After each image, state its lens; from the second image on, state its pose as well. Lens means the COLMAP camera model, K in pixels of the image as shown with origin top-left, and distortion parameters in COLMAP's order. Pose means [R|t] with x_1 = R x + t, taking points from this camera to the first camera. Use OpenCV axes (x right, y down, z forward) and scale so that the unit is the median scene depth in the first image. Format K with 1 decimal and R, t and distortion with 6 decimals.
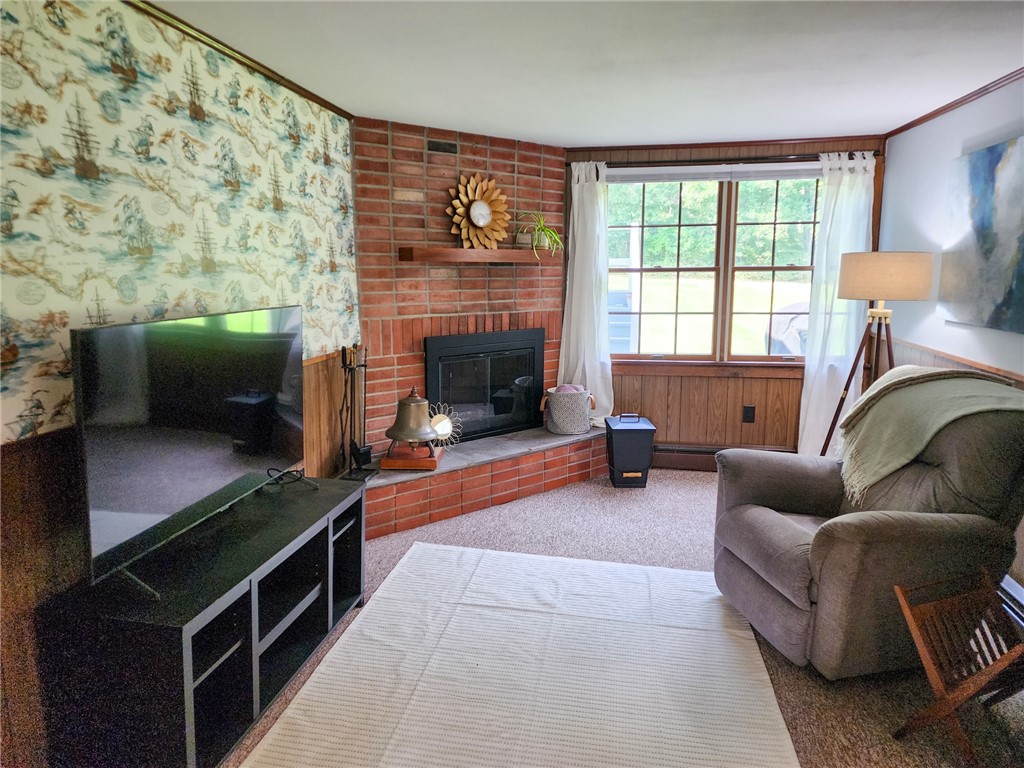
lens RADIAL K [[684.9, 0, 510.8], [0, 684.9, 373.4], [0, 0, 1]] dist [0.060403, -0.076156]
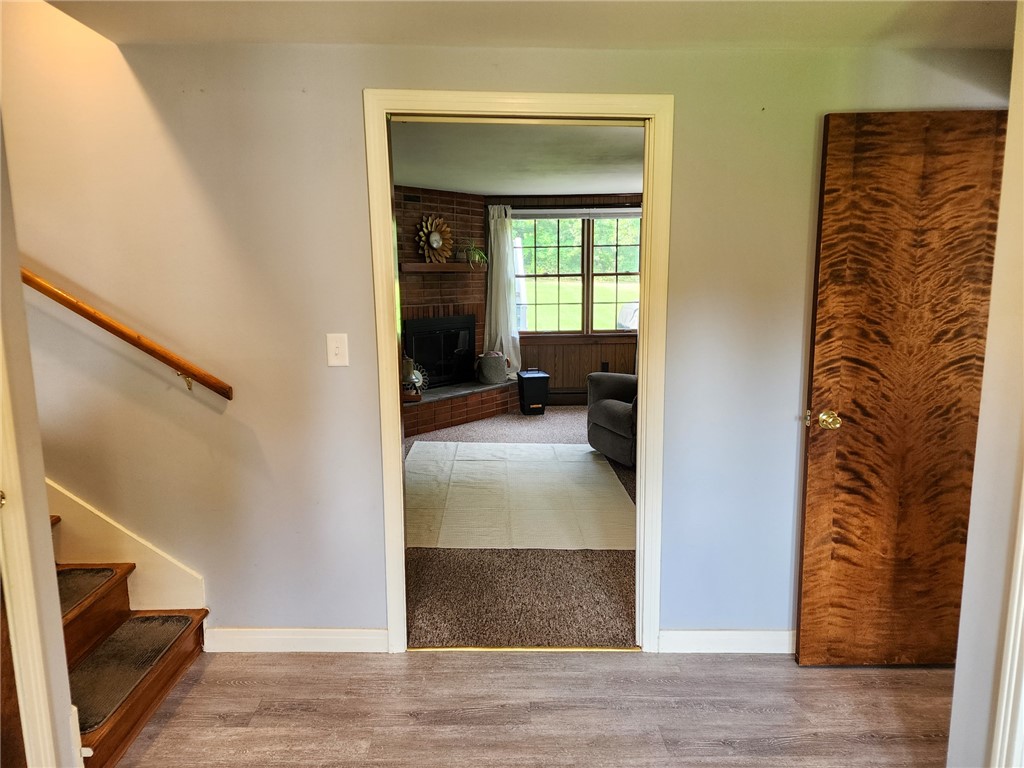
lens RADIAL K [[710.7, 0, 512.0], [0, 710.7, 384.0], [0, 0, 1]] dist [0.077082, -0.083160]
pose [[0.980387, -0.037132, 0.193550, -0.185651], [0.036214, 0.999310, 0.008282, 0.079121], [-0.193724, -0.001111, 0.981055, -0.571911]]
